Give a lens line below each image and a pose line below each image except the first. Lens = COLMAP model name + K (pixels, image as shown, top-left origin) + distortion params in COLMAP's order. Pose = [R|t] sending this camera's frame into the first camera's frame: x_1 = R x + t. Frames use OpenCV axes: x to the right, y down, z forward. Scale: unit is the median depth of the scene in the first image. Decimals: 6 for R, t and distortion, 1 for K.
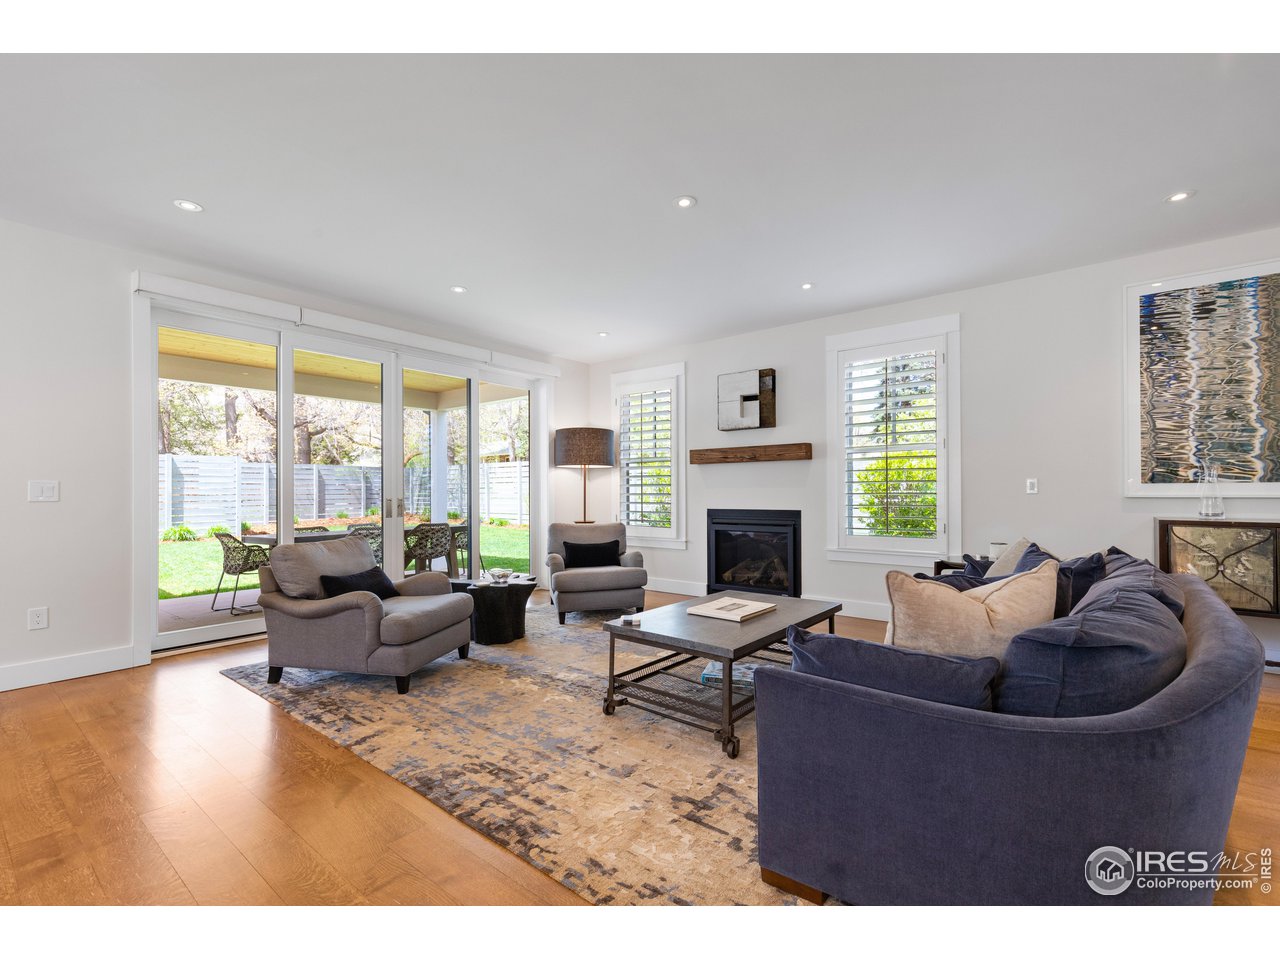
lens RADIAL K [[582.3, 0, 642.4], [0, 582.3, 484.0], [0, 0, 1]] dist [0.004917, 0.000951]
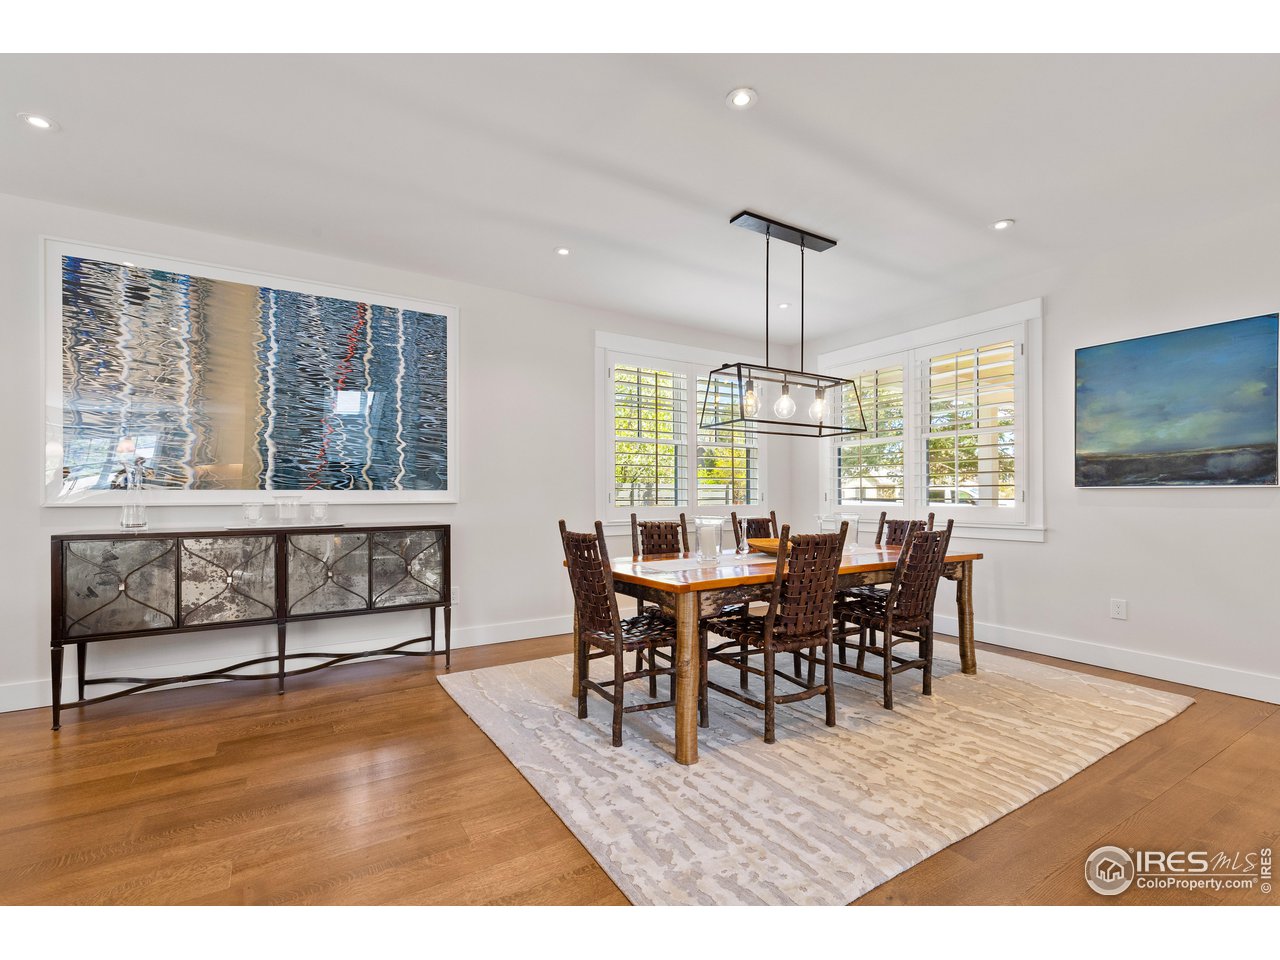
lens RADIAL K [[582.3, 0, 644.1], [0, 582.3, 490.3], [0, 0, 1]] dist [0.004917, 0.000951]
pose [[0.330239, 0.017164, 0.943741, 0.383612], [-0.008347, 0.999849, -0.015264, 0.006243], [-0.943861, -0.002837, 0.330332, -0.019103]]
